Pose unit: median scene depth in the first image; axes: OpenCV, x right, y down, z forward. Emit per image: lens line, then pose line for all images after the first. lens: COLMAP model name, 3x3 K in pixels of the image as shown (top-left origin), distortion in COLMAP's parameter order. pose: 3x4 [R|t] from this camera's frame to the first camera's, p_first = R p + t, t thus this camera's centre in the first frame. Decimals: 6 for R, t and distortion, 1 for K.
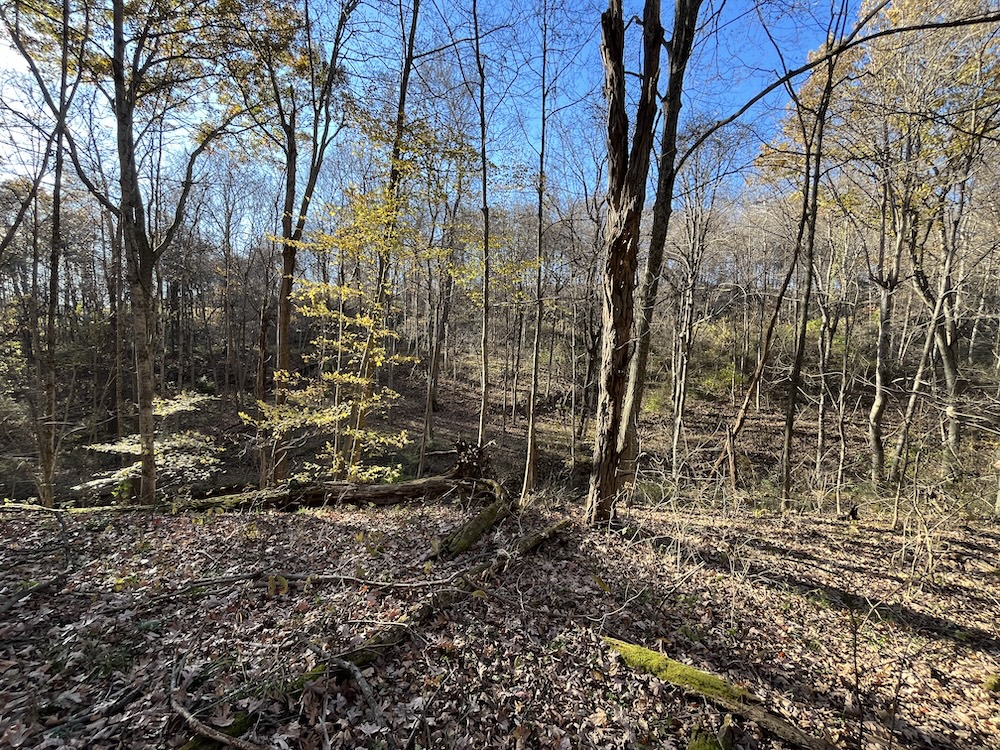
lens RADIAL K [[405.7, 0, 494.6], [0, 405.7, 374.1], [0, 0, 1]] dist [-0.002836, -0.000298]
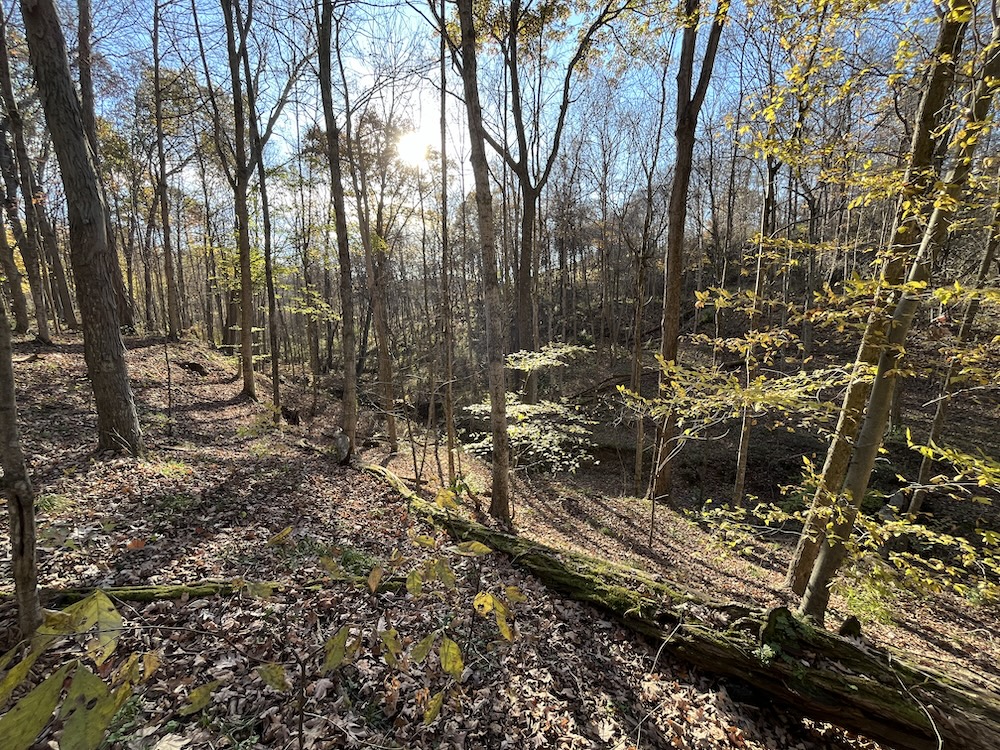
lens RADIAL K [[405.7, 0, 498.3], [0, 405.7, 374.6], [0, 0, 1]] dist [-0.002836, -0.000298]
pose [[0.671618, 0.062411, -0.738264, -0.170920], [0.020017, 0.994553, 0.102287, 0.016835], [0.740627, -0.083476, 0.666711, 0.259978]]
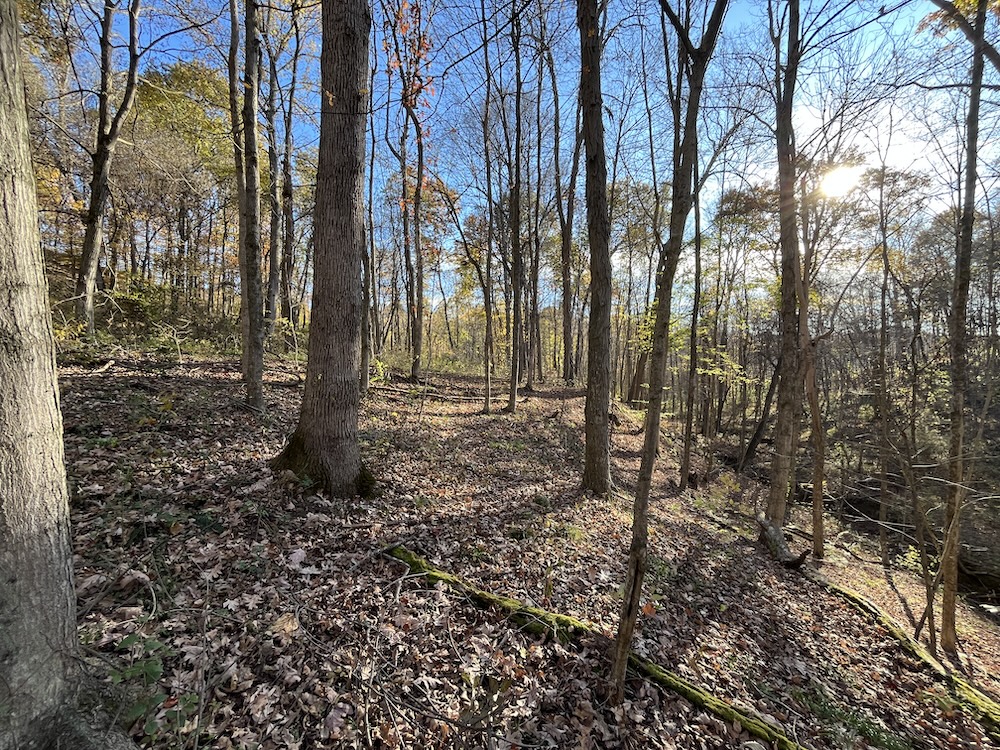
lens RADIAL K [[405.7, 0, 501.1], [0, 405.7, 376.0], [0, 0, 1]] dist [-0.002836, -0.000298]
pose [[-0.130357, -0.027658, -0.991081, -0.176590], [-0.055319, 0.998257, -0.020583, 0.015882], [0.989923, 0.052142, -0.131659, 0.253081]]
